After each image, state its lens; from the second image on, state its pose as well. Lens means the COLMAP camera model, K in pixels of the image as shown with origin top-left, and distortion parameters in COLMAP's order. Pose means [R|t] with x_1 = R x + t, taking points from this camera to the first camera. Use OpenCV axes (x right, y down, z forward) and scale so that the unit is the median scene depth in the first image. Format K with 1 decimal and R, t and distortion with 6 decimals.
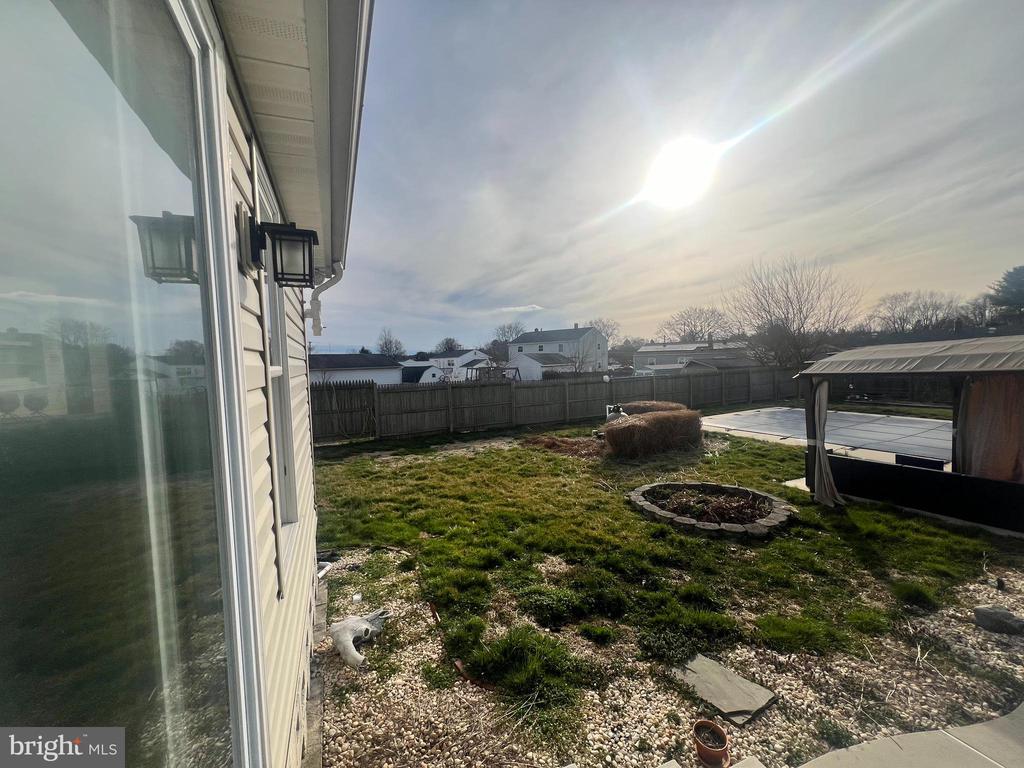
lens RADIAL K [[407.5, 0, 512.0], [0, 407.5, 384.0], [0, 0, 1]] dist [-0.000481, -0.000090]
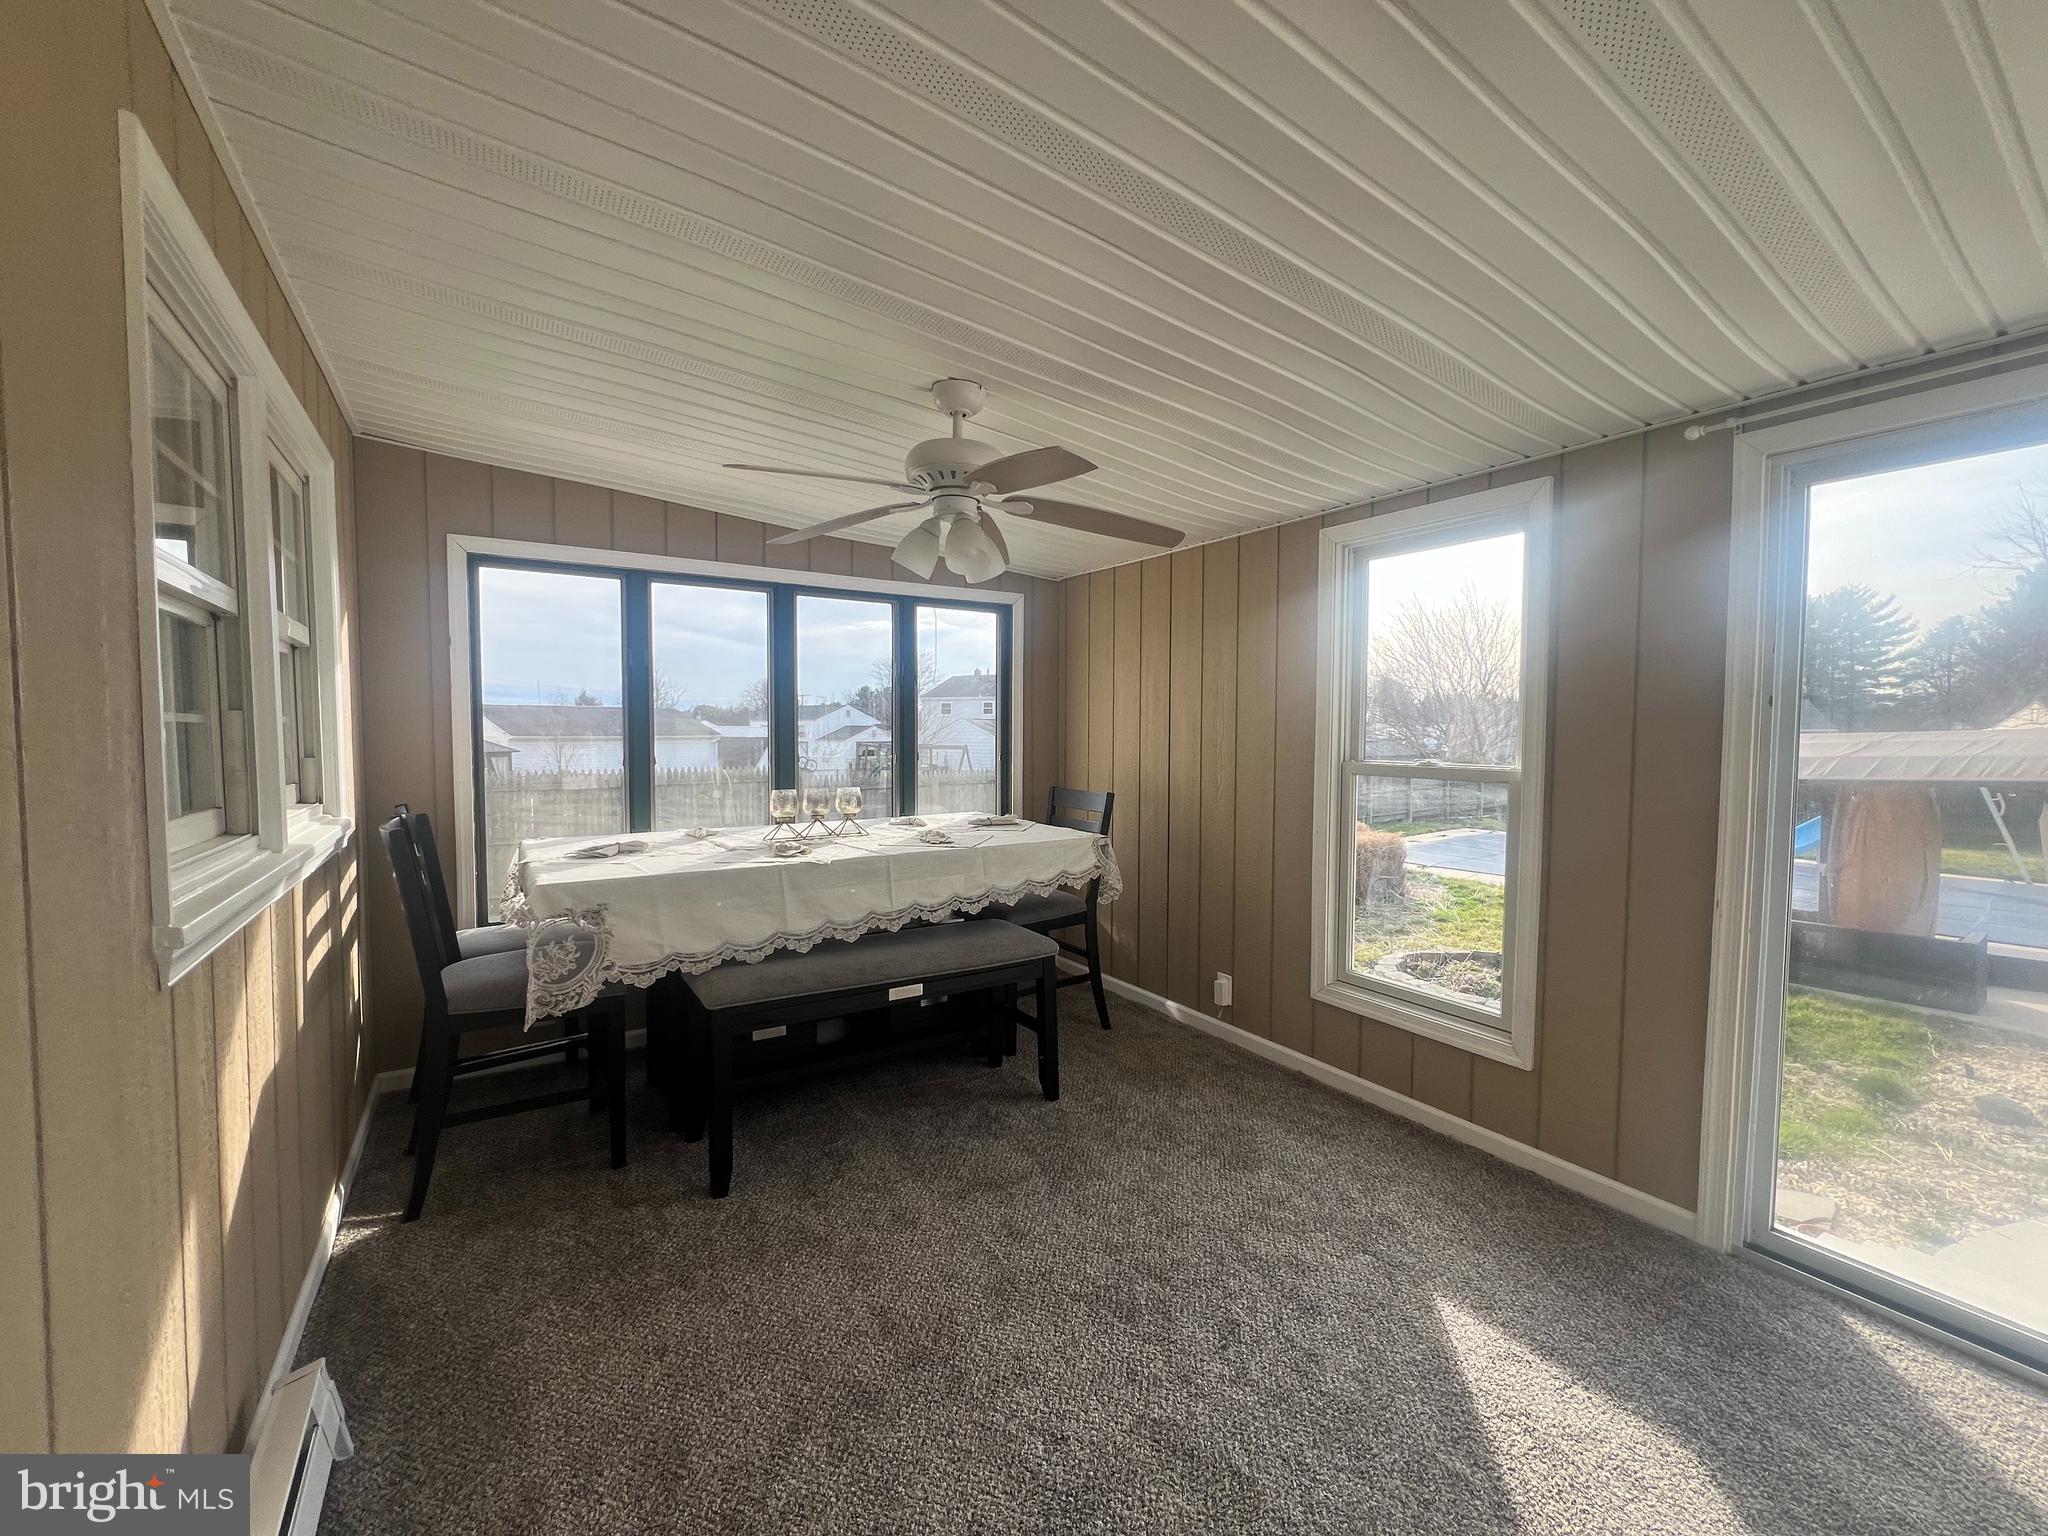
lens RADIAL K [[815.0, 0, 1024.0], [0, 815.0, 768.0], [0, 0, 1]] dist [-0.000481, -0.000090]
pose [[0.986640, 0.023148, 0.161262, -0.670653], [-0.021151, 0.999677, -0.014088, 0.001791], [-0.161536, 0.010489, 0.986811, -0.163798]]
